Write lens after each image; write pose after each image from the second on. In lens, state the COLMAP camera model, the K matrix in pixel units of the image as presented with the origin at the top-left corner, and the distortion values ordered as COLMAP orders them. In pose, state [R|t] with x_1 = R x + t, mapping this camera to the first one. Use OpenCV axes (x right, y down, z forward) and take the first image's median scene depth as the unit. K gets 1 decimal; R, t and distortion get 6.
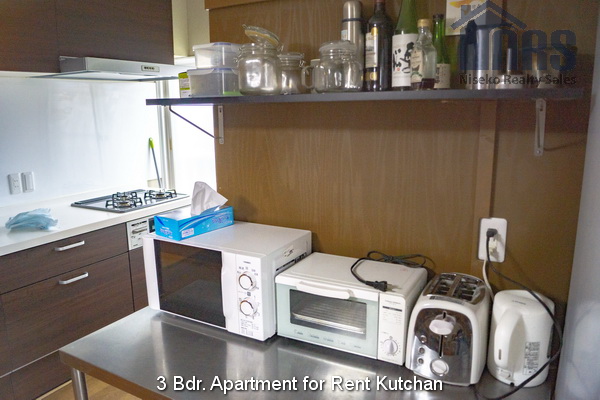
lens RADIAL K [[467.5, 0, 300.7], [0, 467.5, 200.2], [0, 0, 1]] dist [-0.081674, 0.007851]
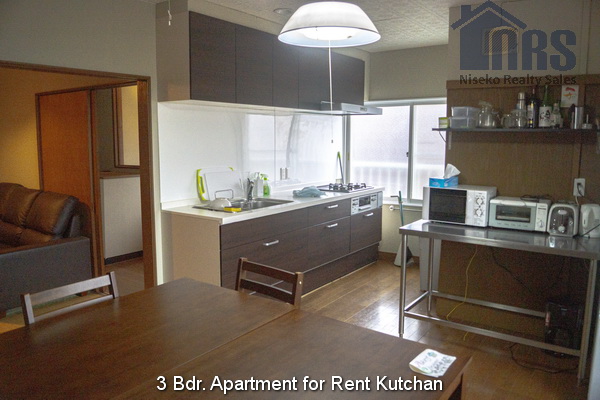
lens RADIAL K [[467.5, 0, 300.6], [0, 467.5, 198.4], [0, 0, 1]] dist [-0.081674, 0.007851]
pose [[0.993392, 0.031257, -0.110430, -0.814449], [-0.037985, 0.997514, -0.059351, 0.349222], [0.108300, 0.063153, 0.992110, -1.607570]]
